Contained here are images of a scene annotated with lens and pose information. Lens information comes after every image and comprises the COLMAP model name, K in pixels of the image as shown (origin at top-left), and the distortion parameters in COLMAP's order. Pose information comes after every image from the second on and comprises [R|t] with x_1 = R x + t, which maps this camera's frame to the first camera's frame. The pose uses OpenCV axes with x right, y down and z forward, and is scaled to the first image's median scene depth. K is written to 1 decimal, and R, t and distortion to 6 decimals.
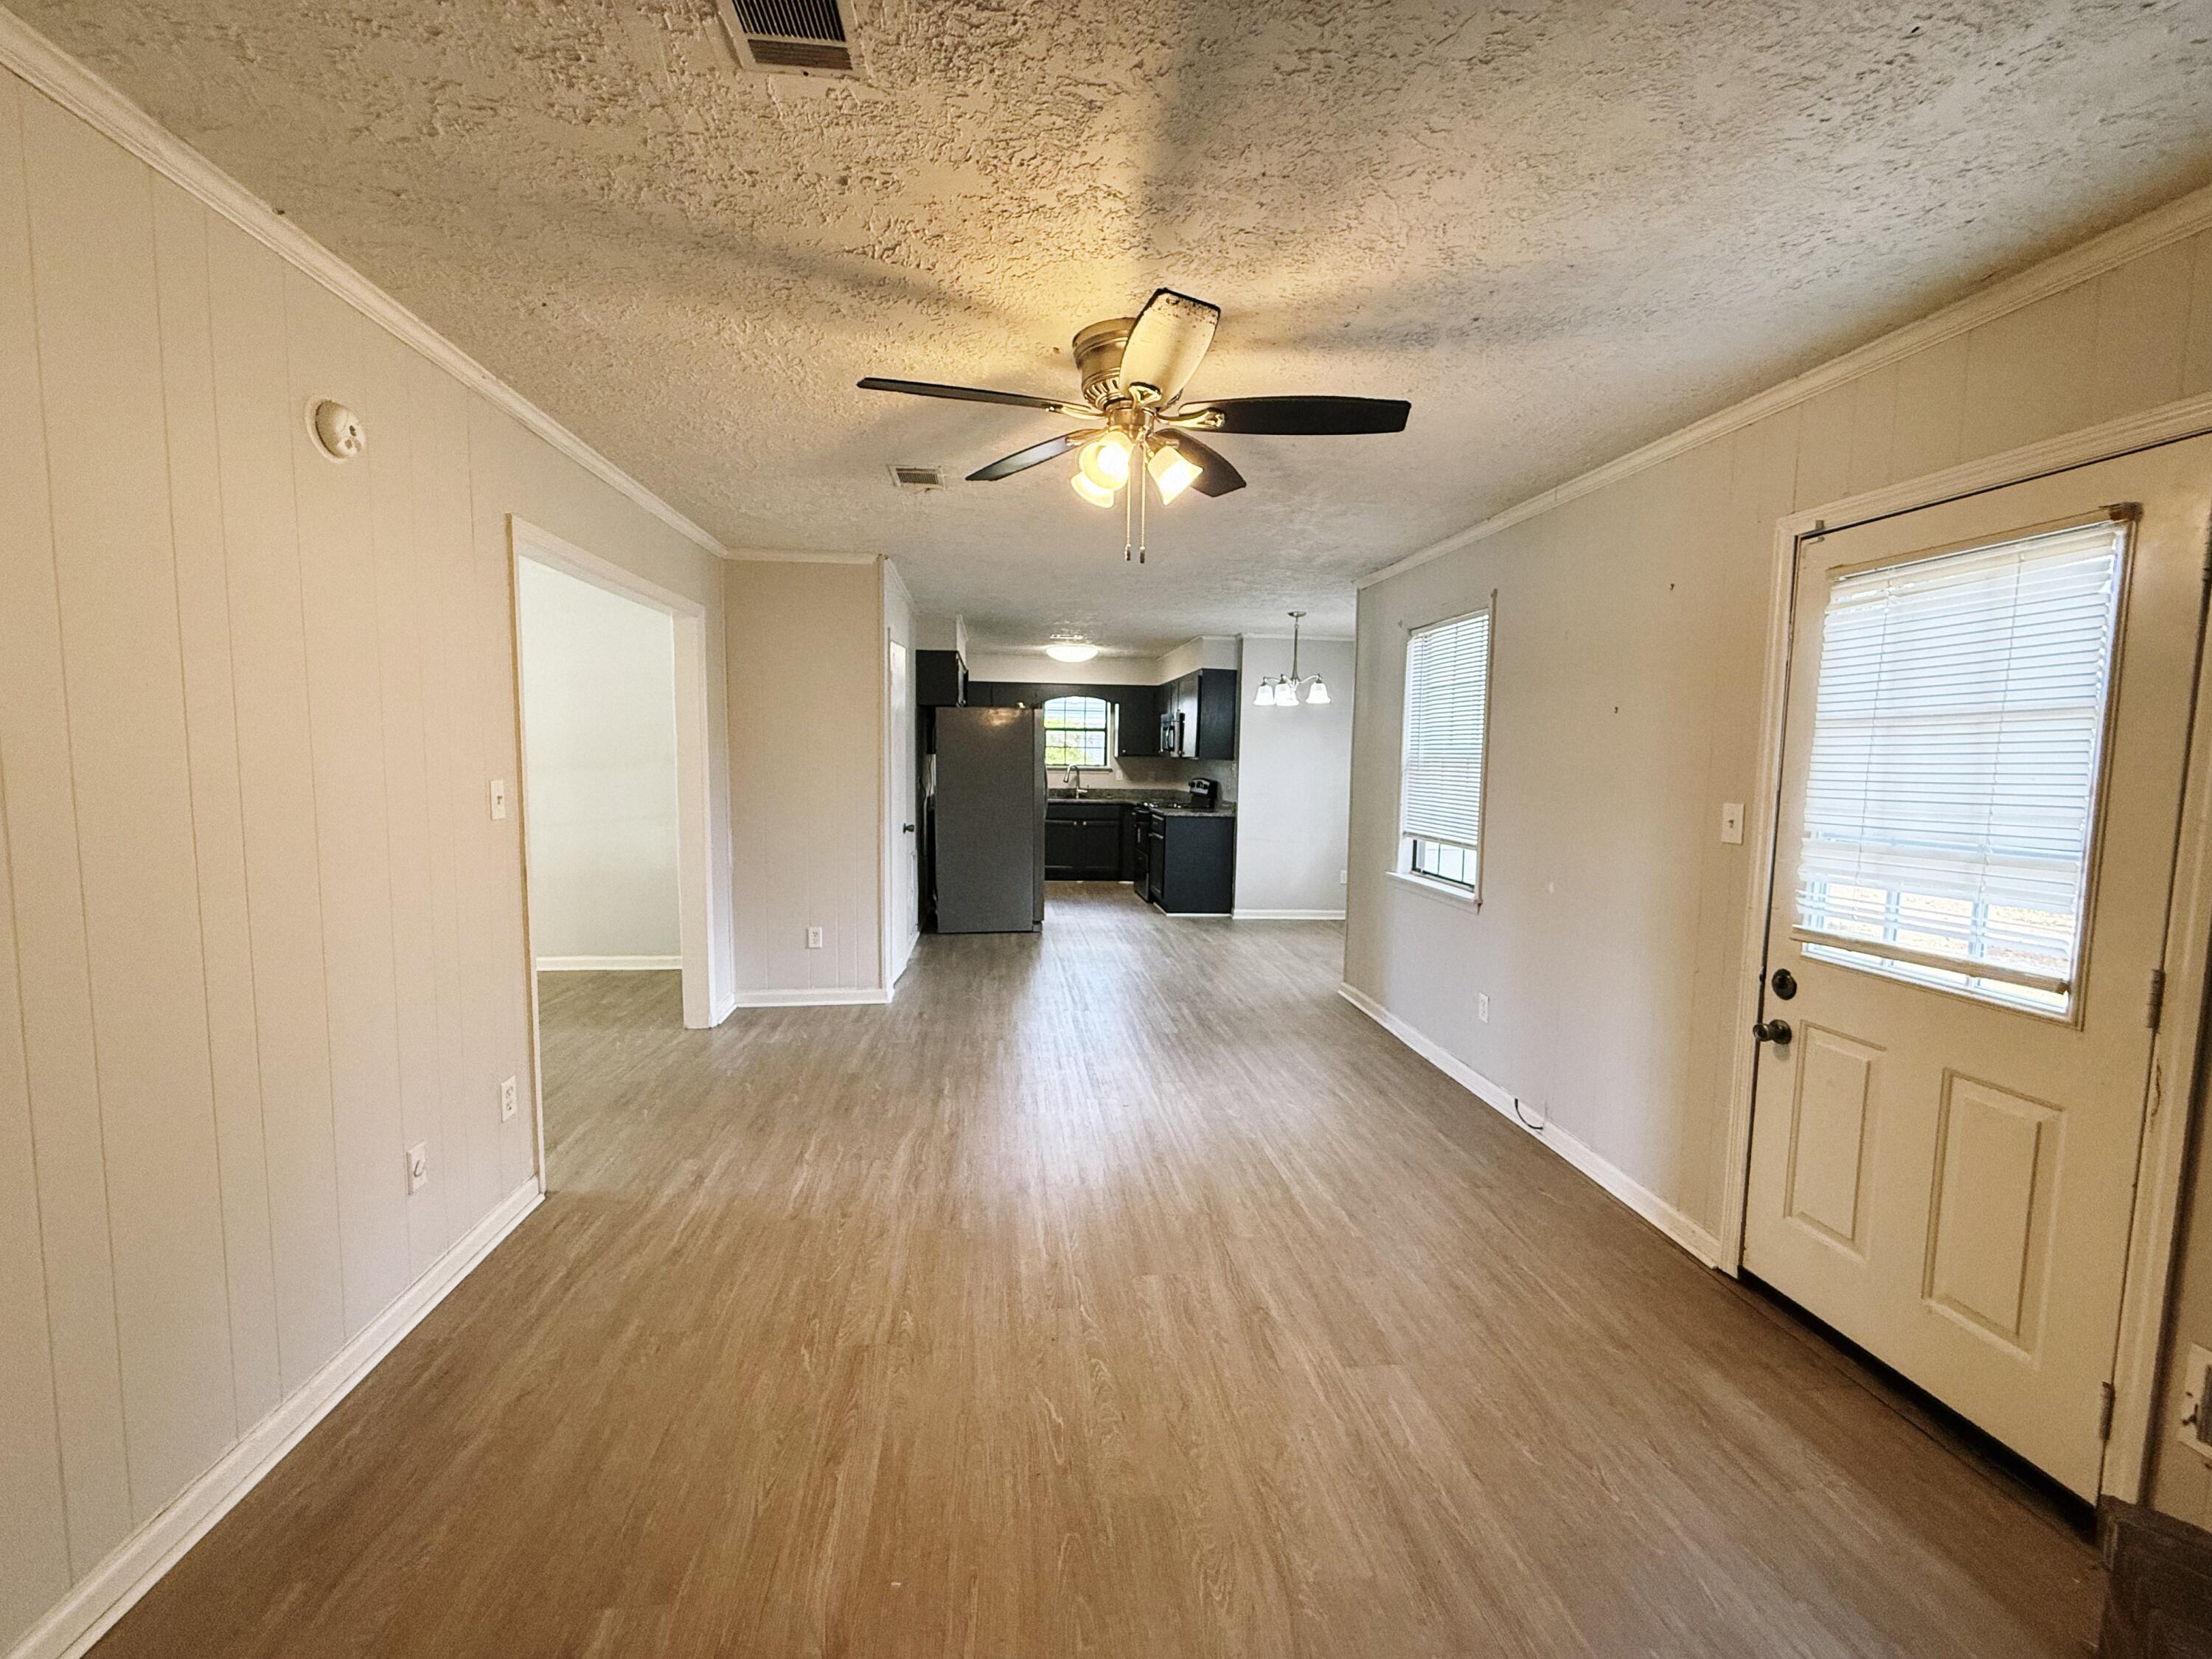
lens RADIAL K [[878.4, 0, 1102.0], [0, 878.4, 821.8], [0, 0, 1]] dist [-0.003056, 0.000445]
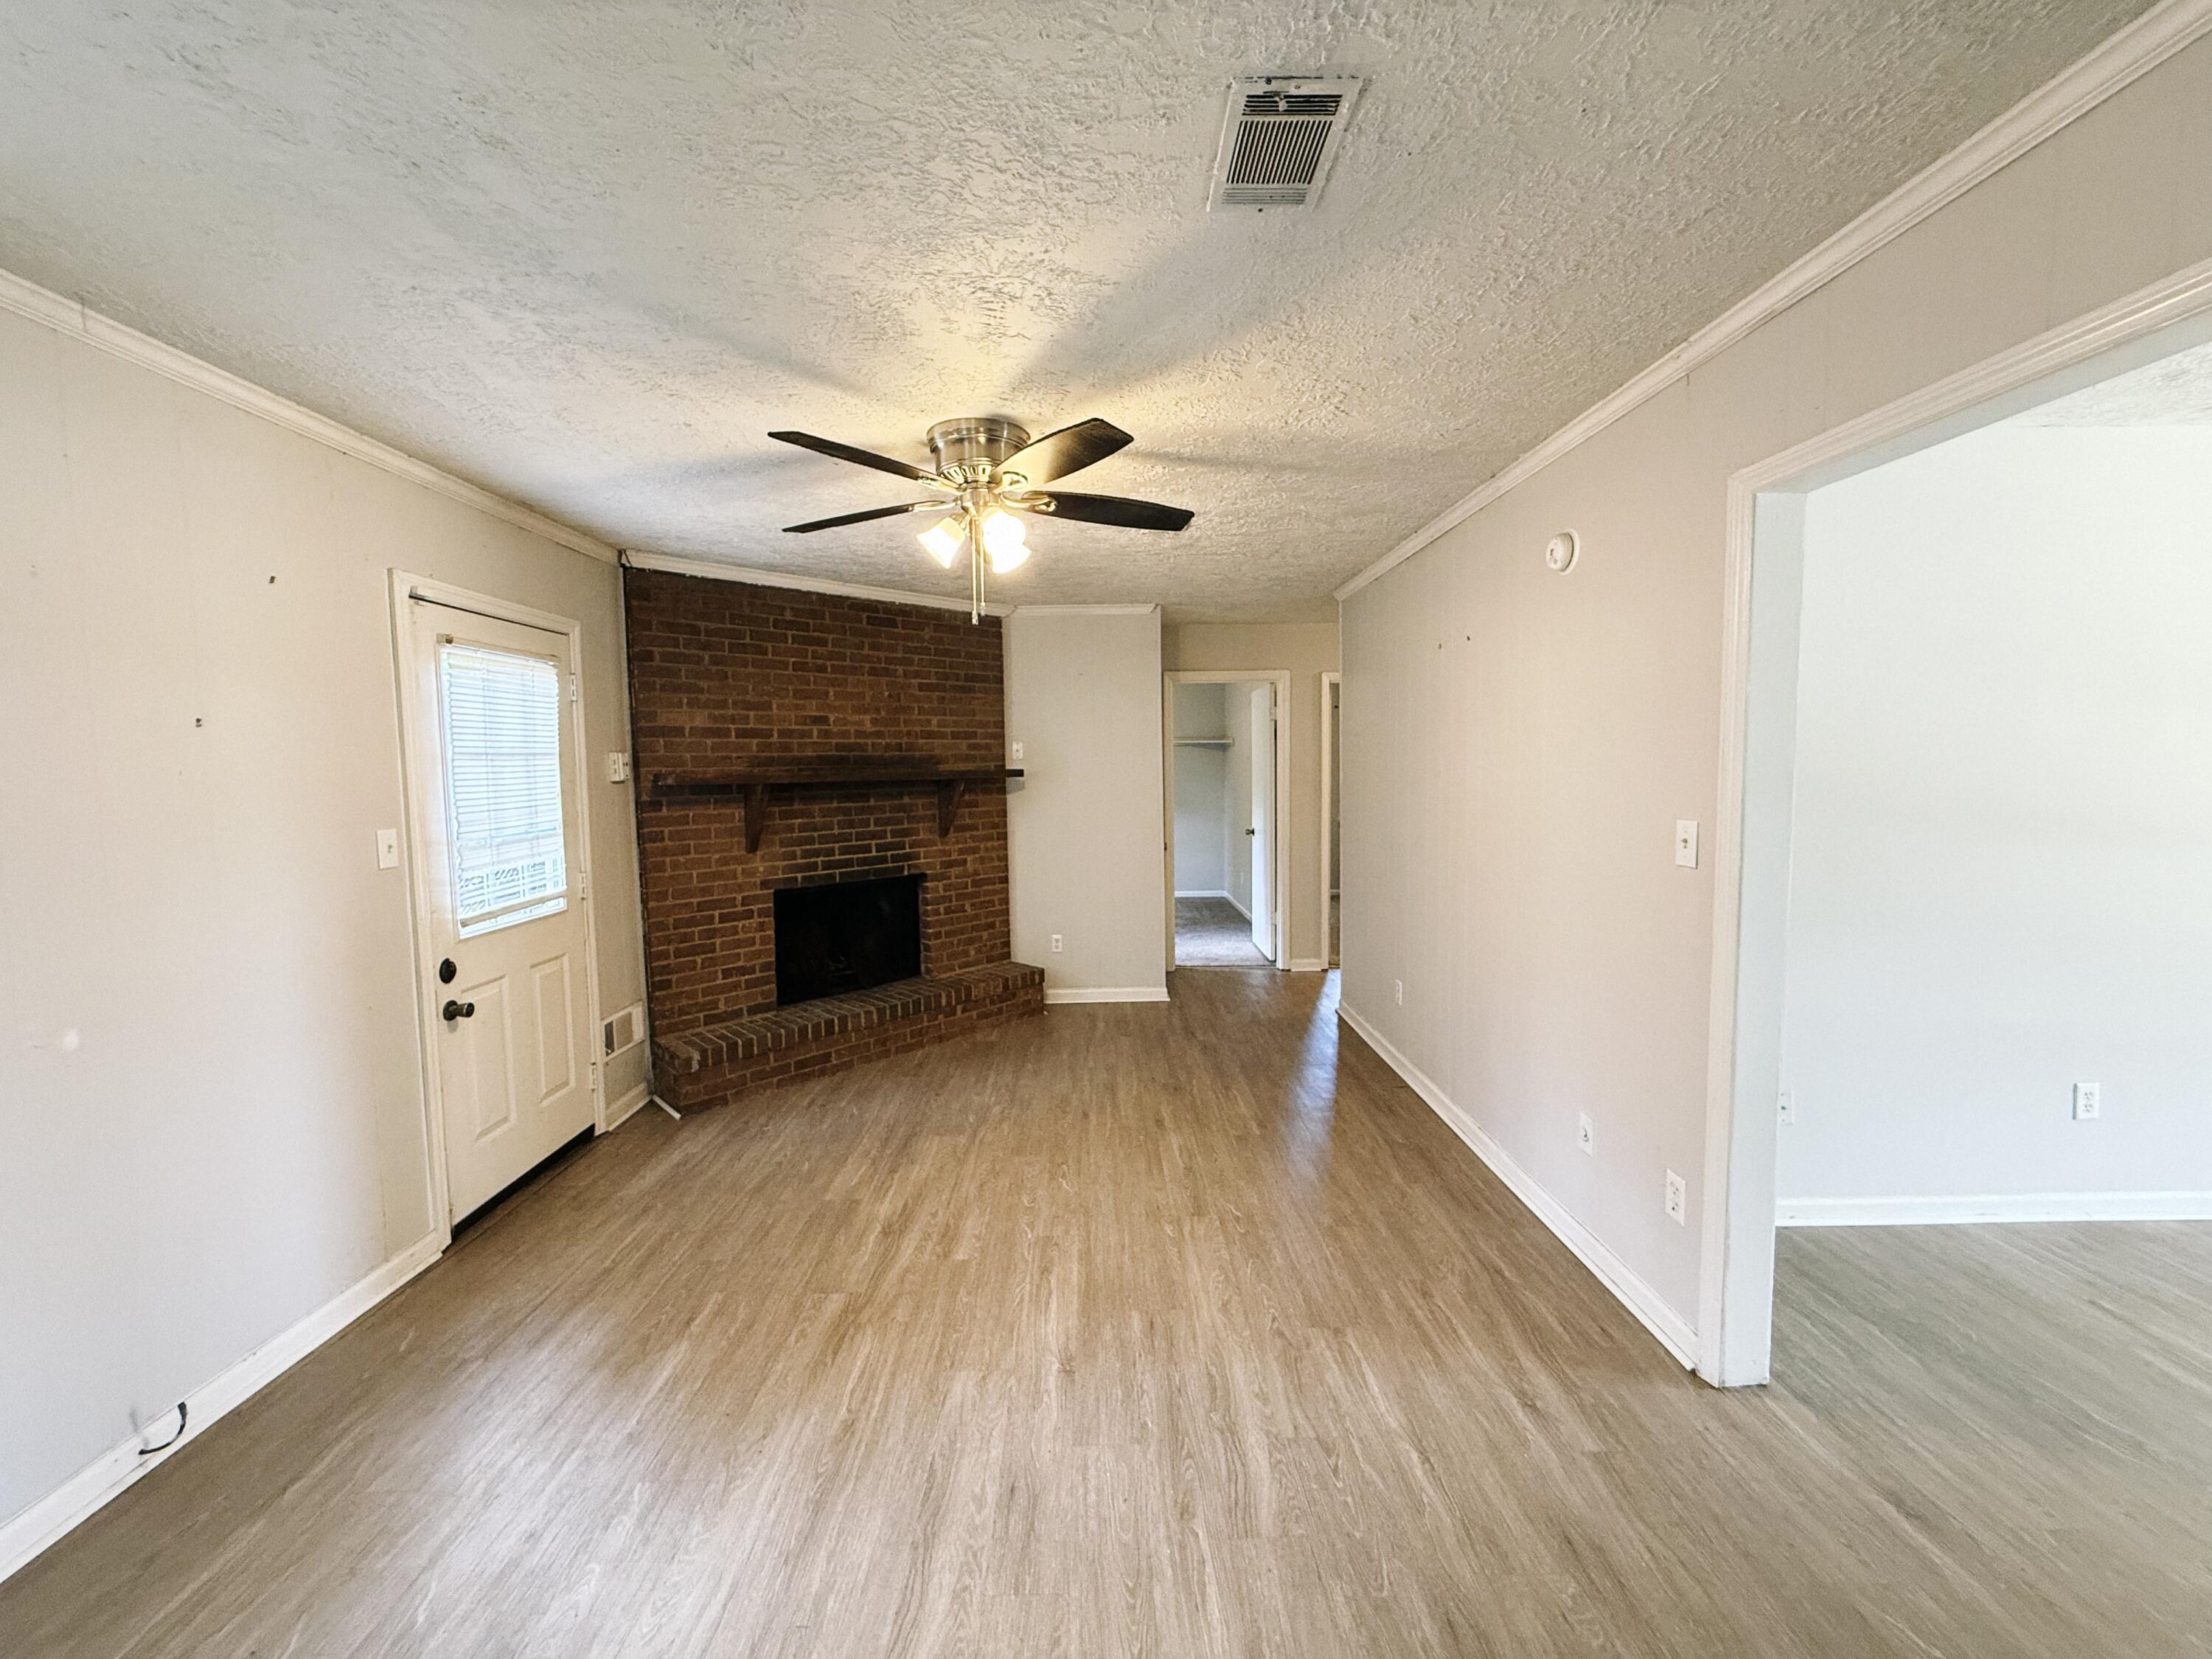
lens RADIAL K [[878.4, 0, 1101.2], [0, 878.4, 825.0], [0, 0, 1]] dist [-0.003056, 0.000445]
pose [[-0.993977, -0.010243, 0.109111, -0.229095], [0.006090, 0.988921, 0.148316, -0.175647], [-0.109422, 0.148087, -0.982902, 1.941882]]
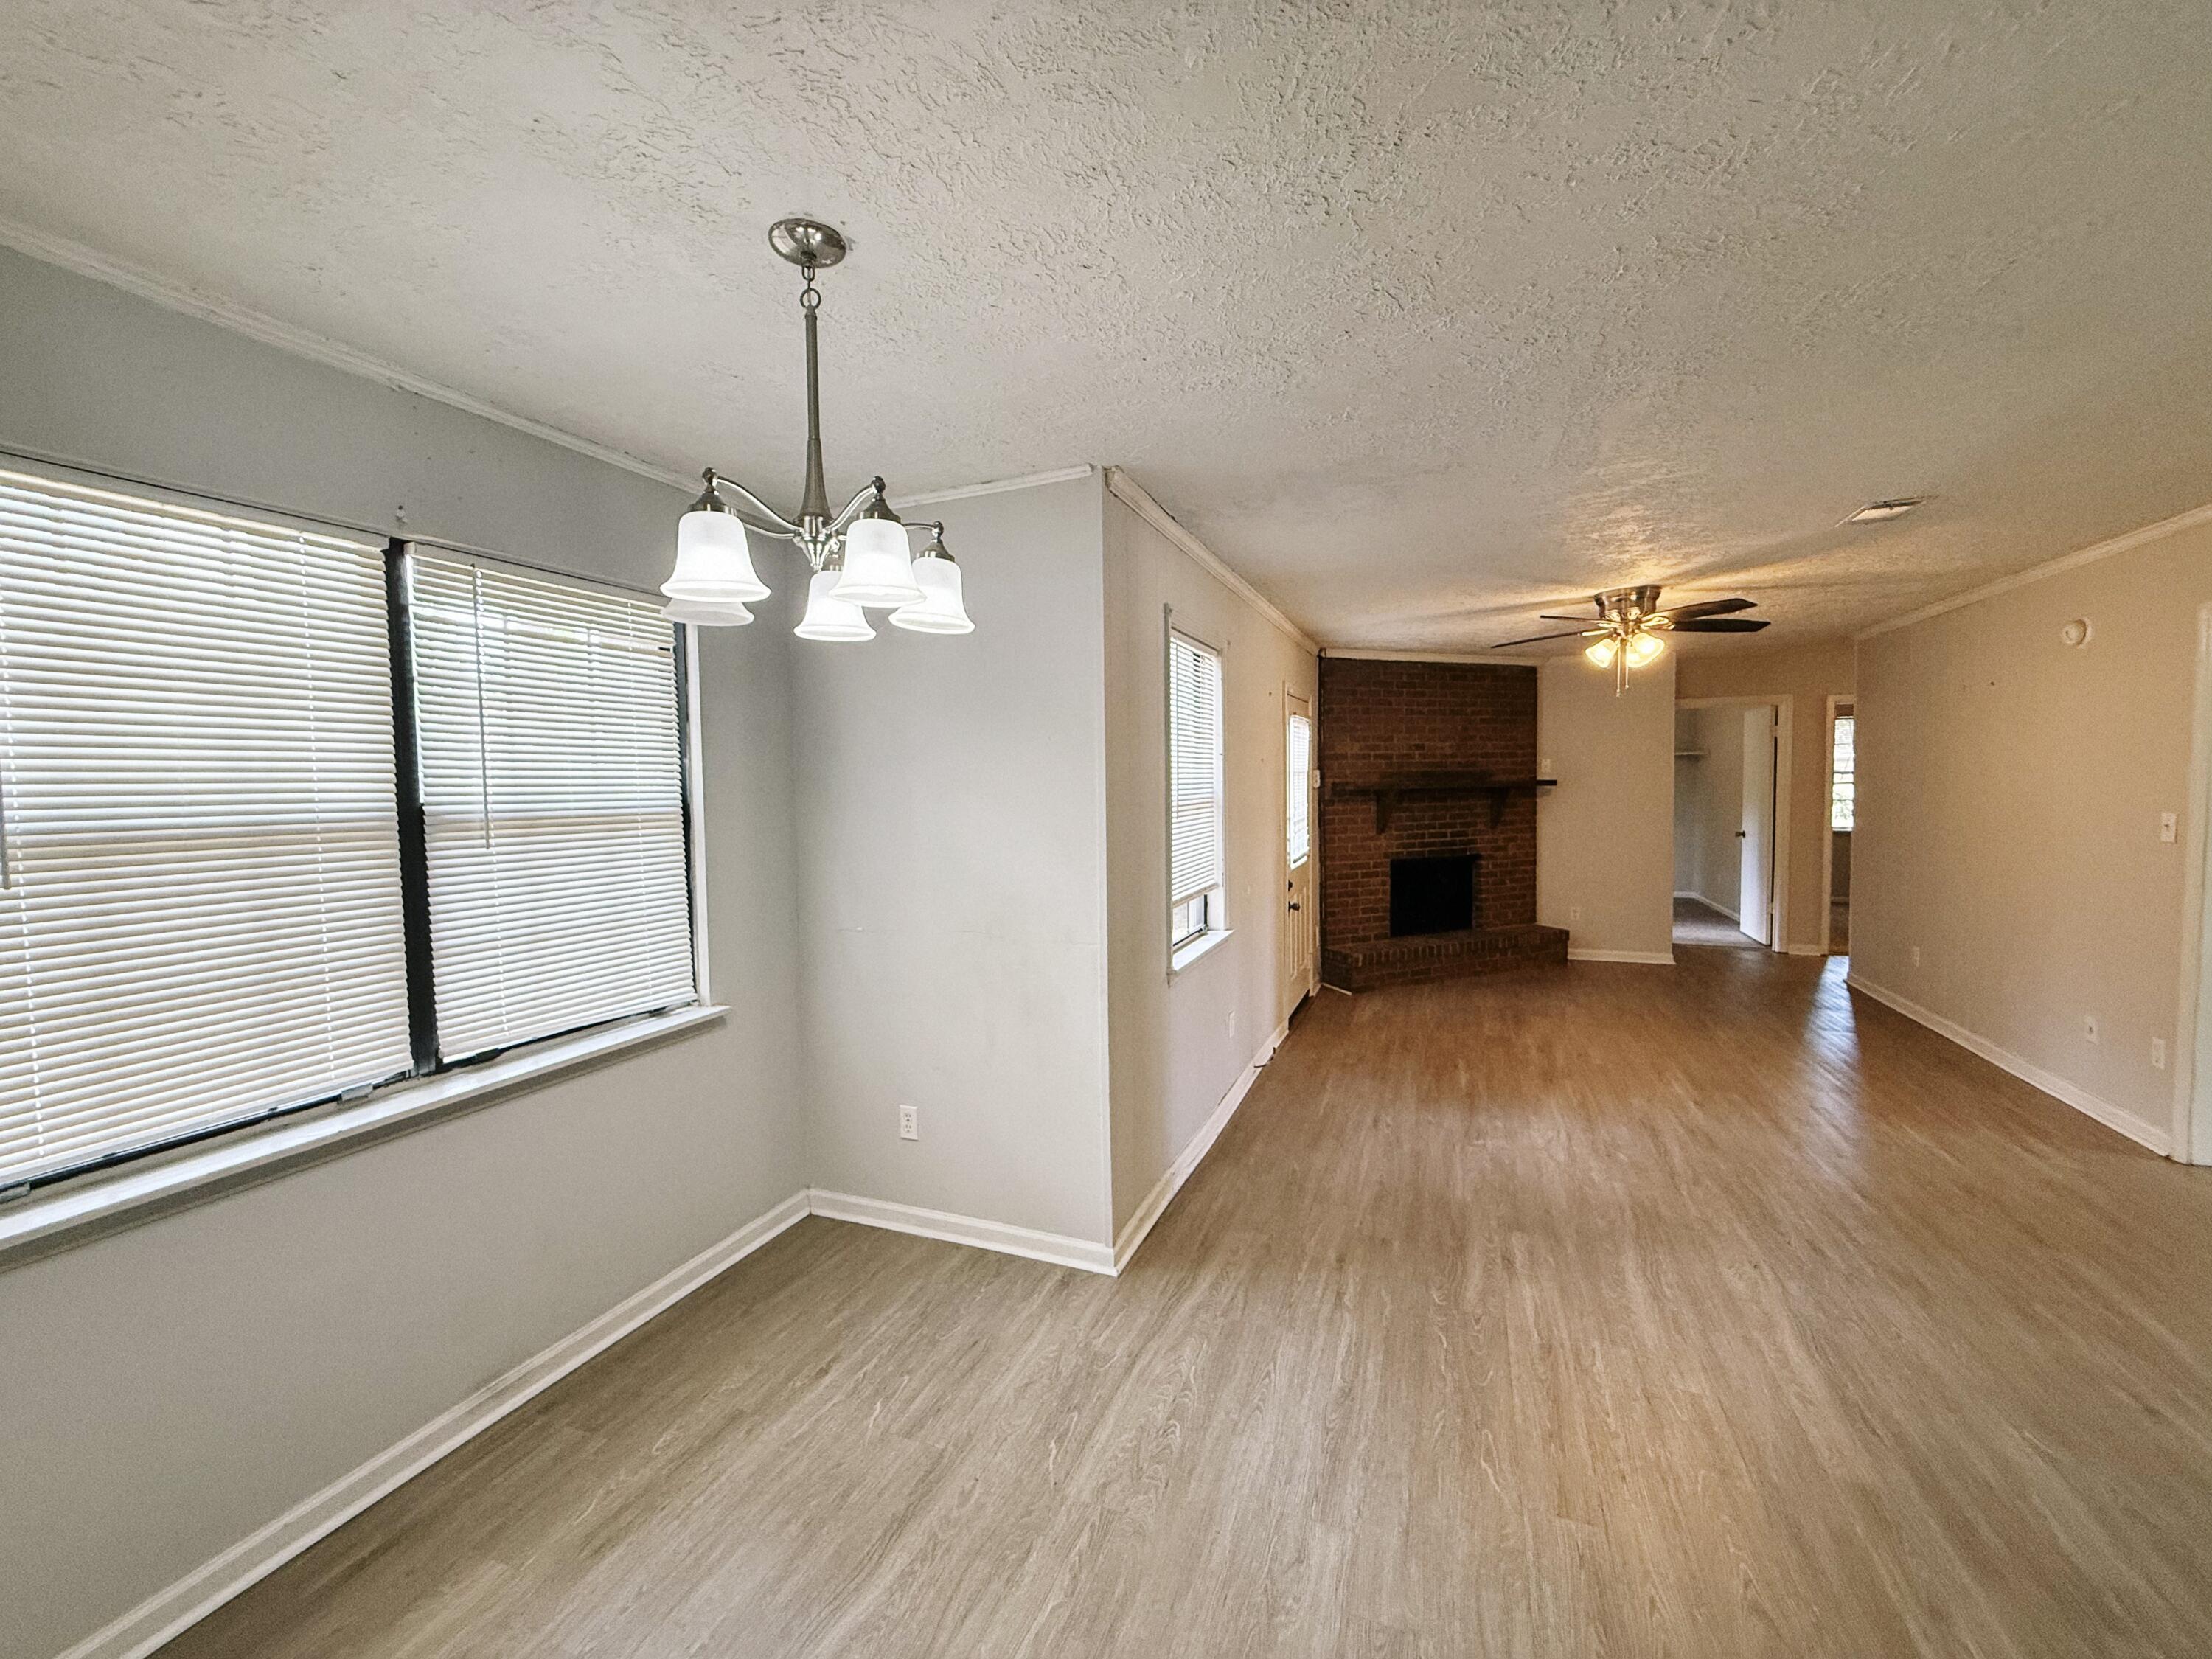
lens RADIAL K [[878.4, 0, 1098.9], [0, 878.4, 825.0], [0, 0, 1]] dist [-0.003056, 0.000445]
pose [[-0.871193, -0.027633, 0.490163, 0.080331], [0.041021, 0.990826, 0.128768, -0.275397], [-0.489224, 0.132289, -0.862067, 3.036924]]
